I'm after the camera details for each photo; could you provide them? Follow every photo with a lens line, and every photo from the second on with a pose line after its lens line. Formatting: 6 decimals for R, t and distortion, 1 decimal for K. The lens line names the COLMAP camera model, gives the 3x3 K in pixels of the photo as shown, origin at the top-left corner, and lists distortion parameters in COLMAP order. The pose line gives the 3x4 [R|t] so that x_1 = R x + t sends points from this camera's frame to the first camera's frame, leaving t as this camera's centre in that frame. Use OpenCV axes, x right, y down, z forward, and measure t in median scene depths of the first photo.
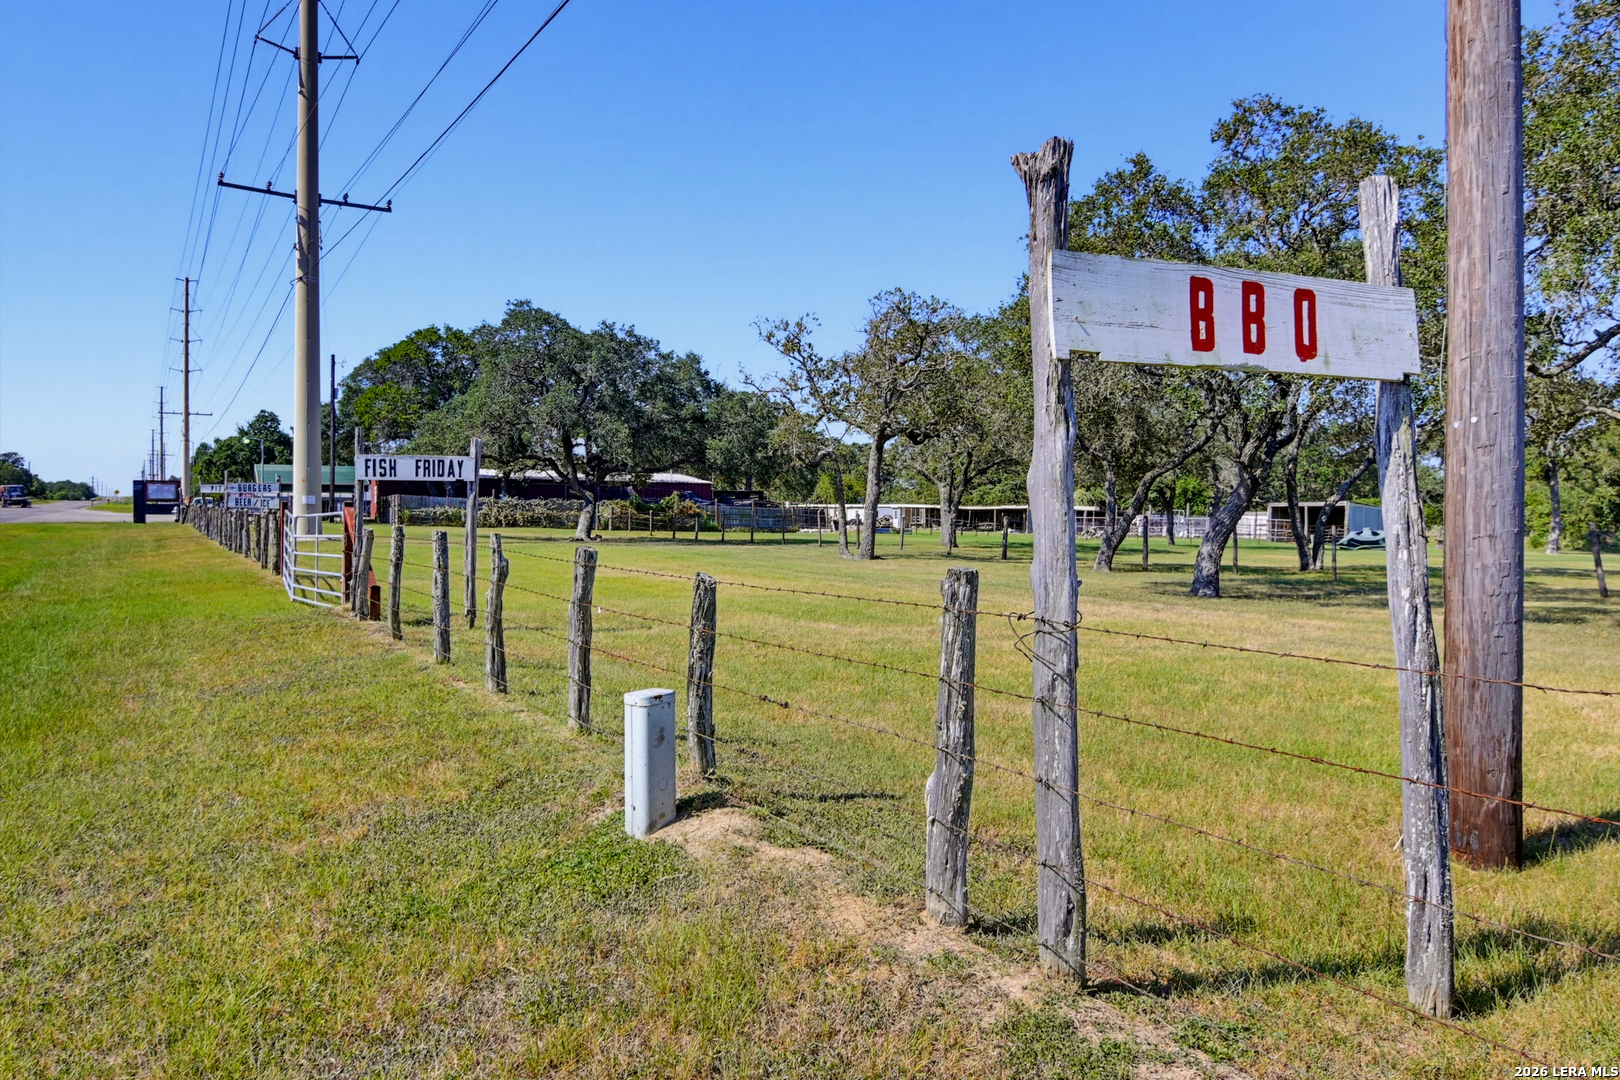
lens RADIAL K [[1093.9, 0, 811.6], [0, 1093.9, 479.8], [0, 0, 1]] dist [0.001140, 0.000861]
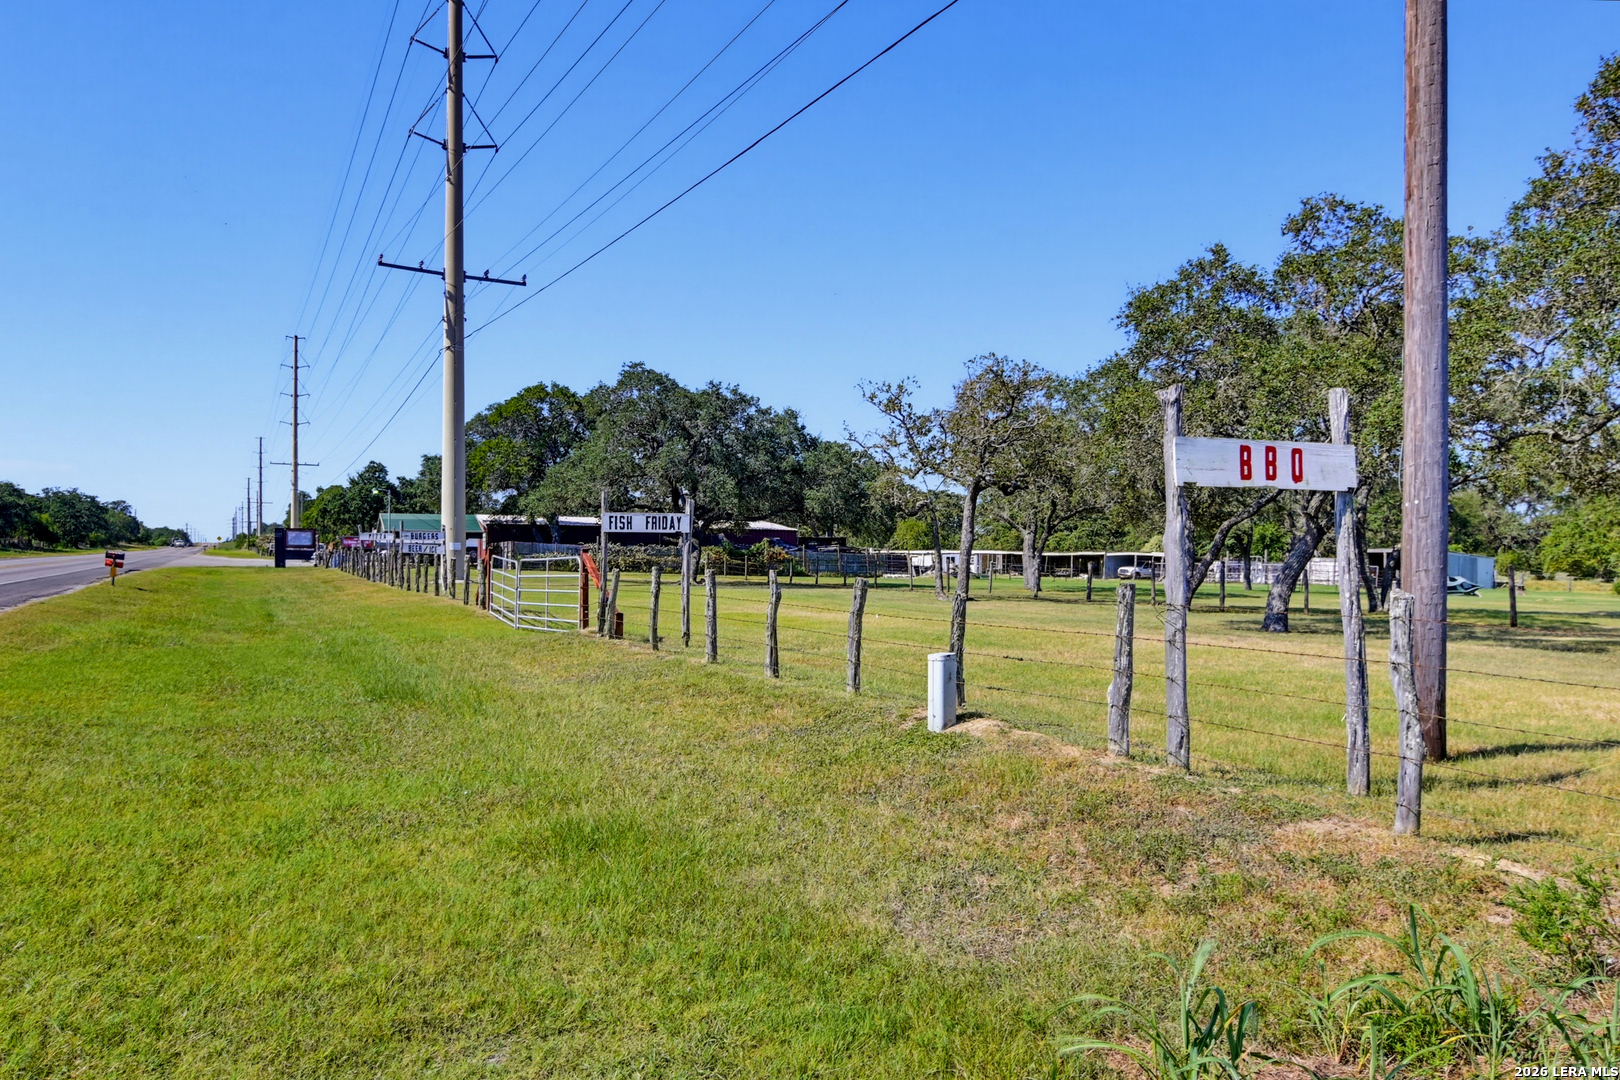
lens RADIAL K [[1108.5, 0, 810.0], [0, 1108.5, 540.0], [0, 0, 1]] dist [0.004350, -0.003671]
pose [[0.998167, -0.000343, -0.060522, -0.033122], [0.001135, 0.999914, 0.013047, -0.002724], [0.060513, -0.013092, 0.998082, -0.111431]]
